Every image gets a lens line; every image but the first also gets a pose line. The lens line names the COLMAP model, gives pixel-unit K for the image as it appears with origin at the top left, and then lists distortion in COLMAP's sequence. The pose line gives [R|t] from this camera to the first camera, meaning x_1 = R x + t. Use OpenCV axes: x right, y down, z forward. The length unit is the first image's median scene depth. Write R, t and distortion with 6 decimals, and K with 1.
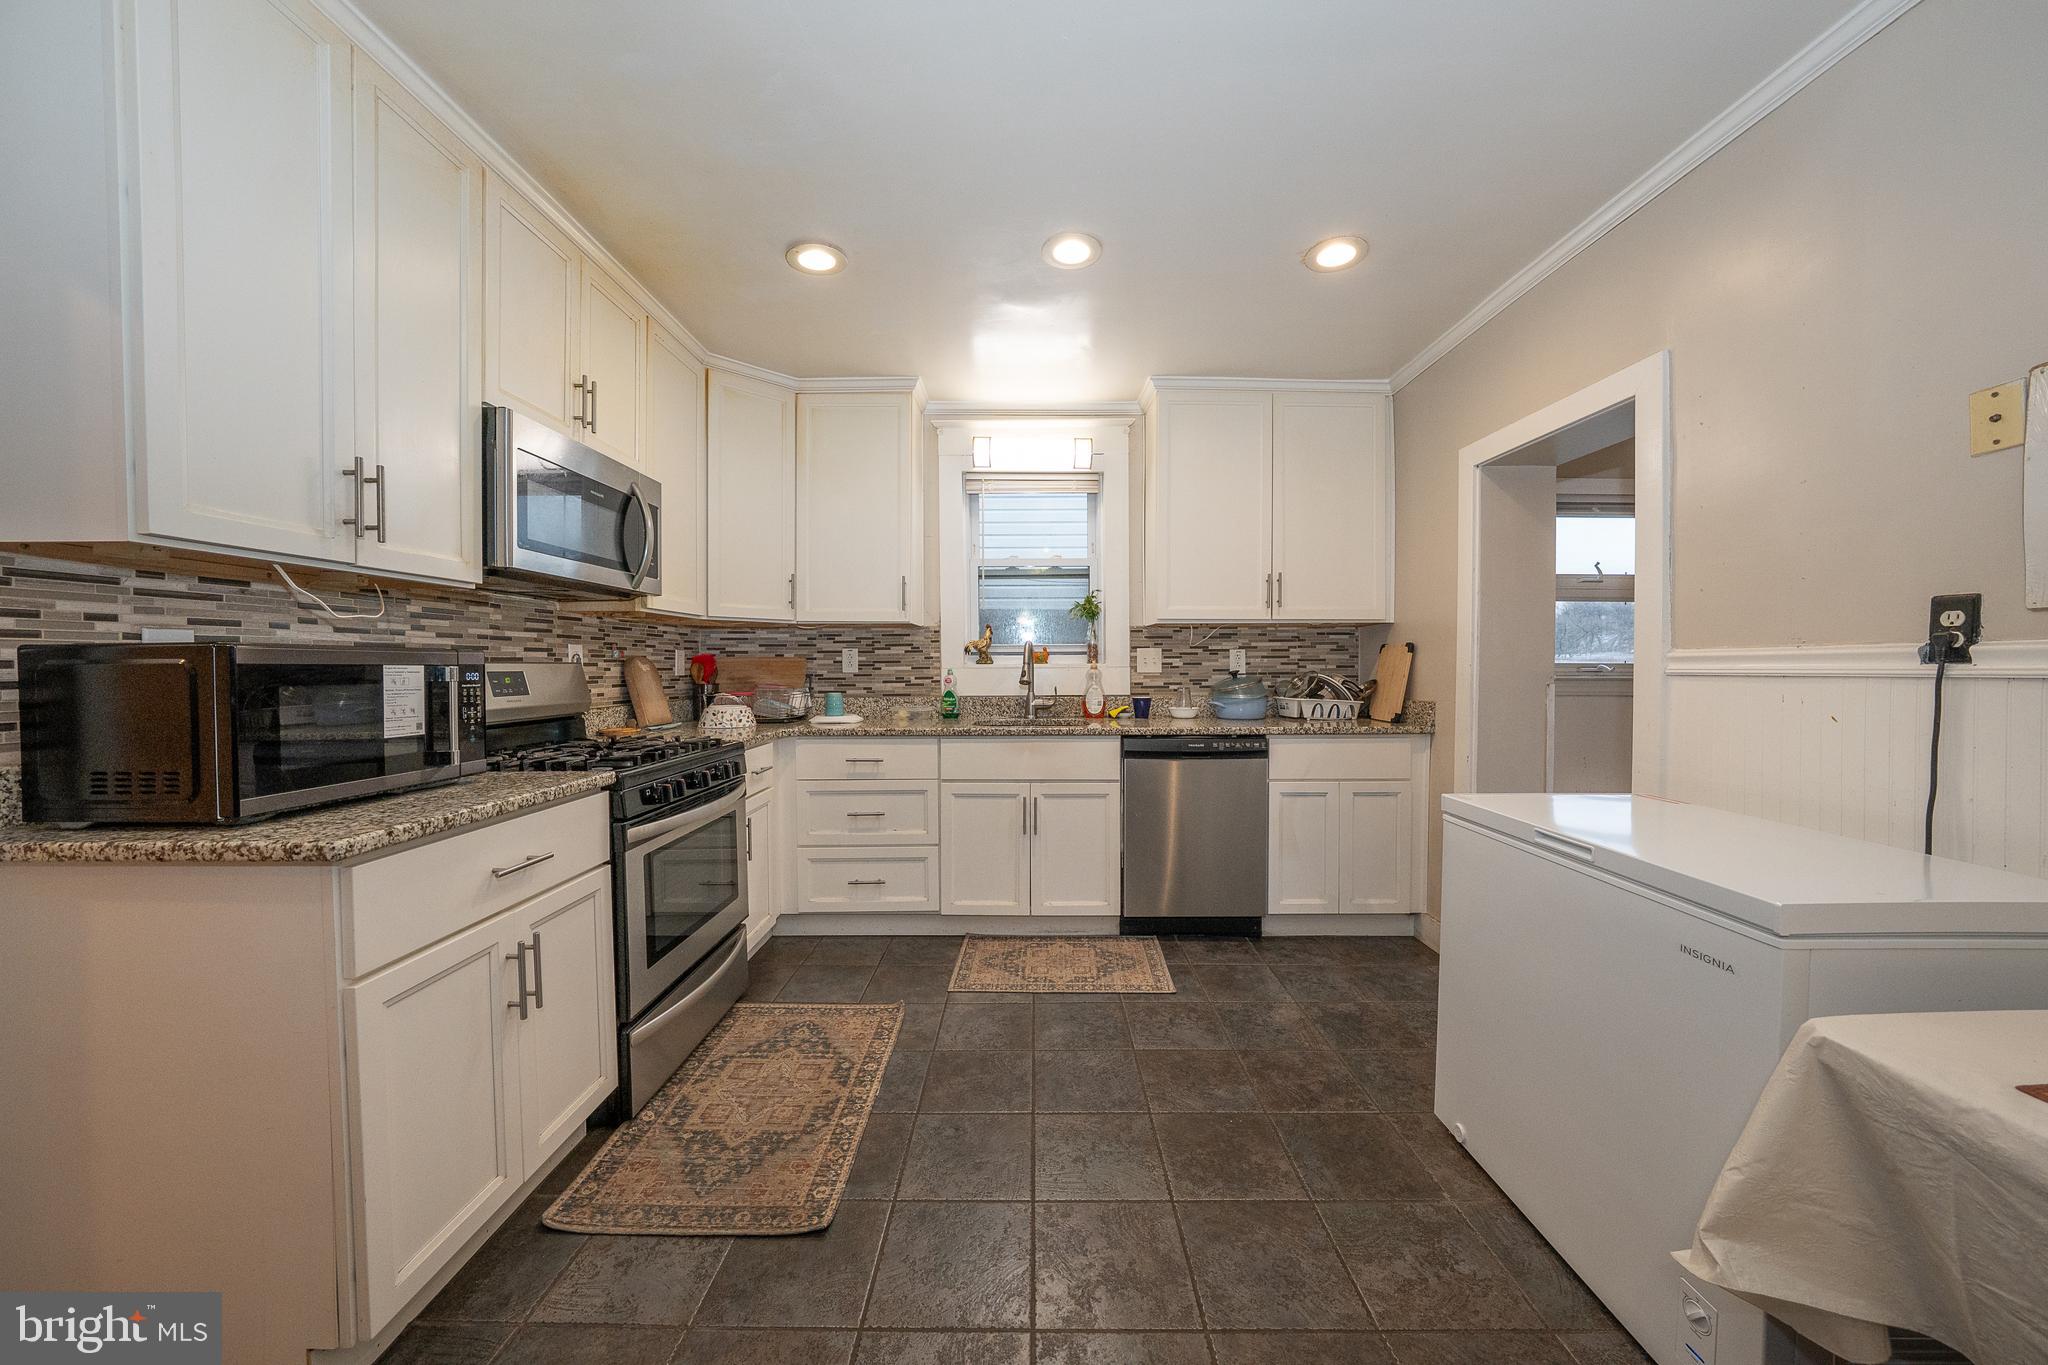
lens RADIAL K [[706.2, 0, 1023.8], [0, 706.2, 679.2], [0, 0, 1]] dist [-0.025348, 0.004607]
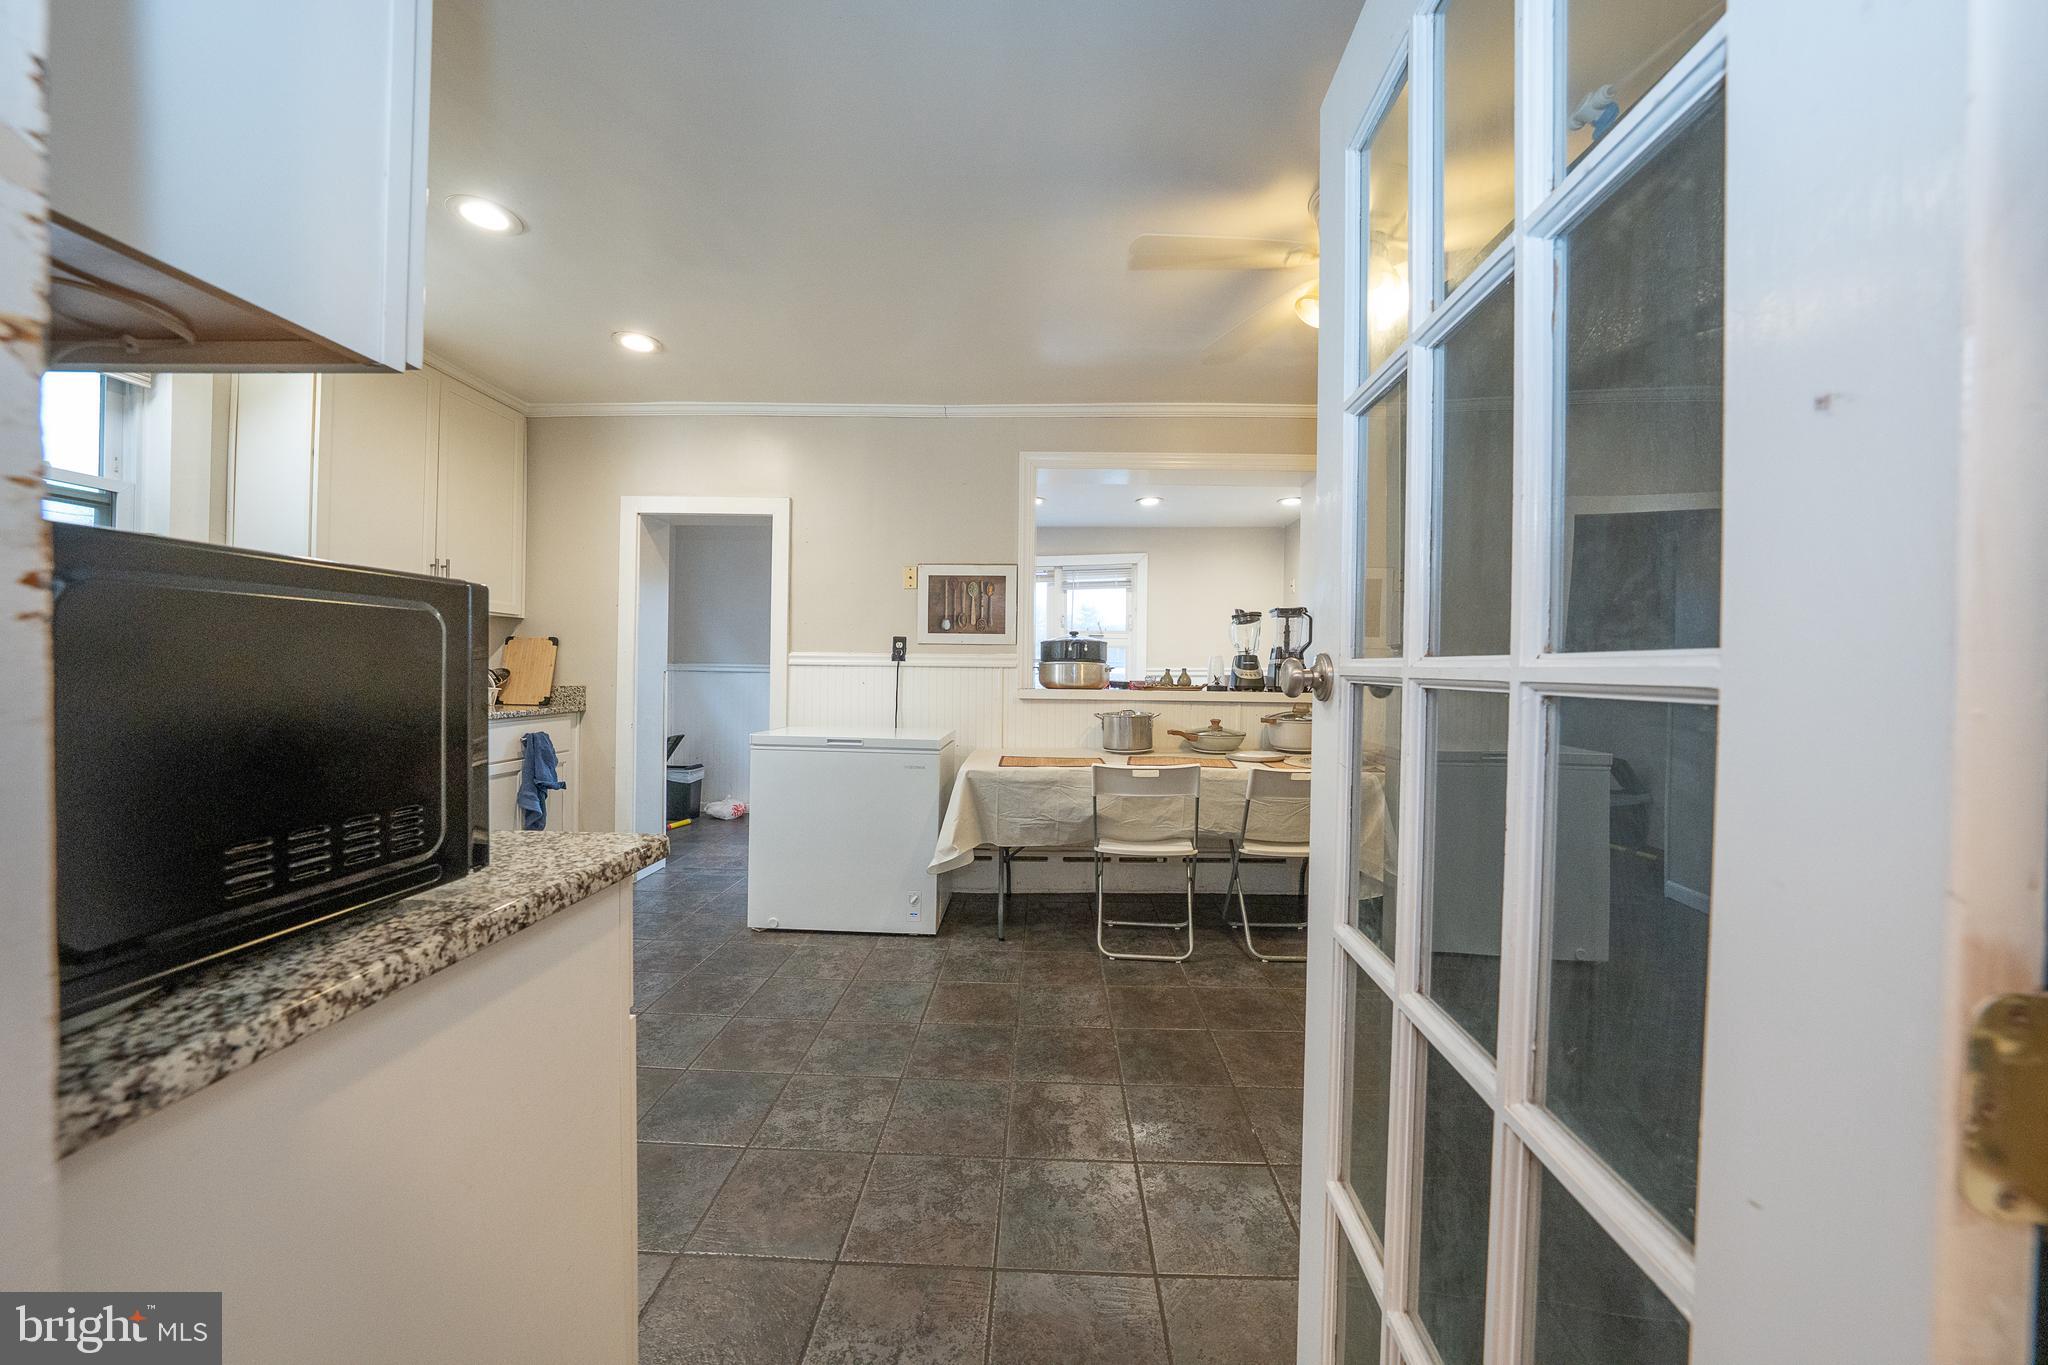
lens RADIAL K [[706.2, 0, 1036.6], [0, 706.2, 689.3], [0, 0, 1]] dist [-0.025348, 0.004607]
pose [[0.007443, -0.024055, 0.999683, -0.843480], [0.003296, 0.999706, 0.024031, 0.013808], [-0.999967, 0.003116, 0.007520, 0.232150]]
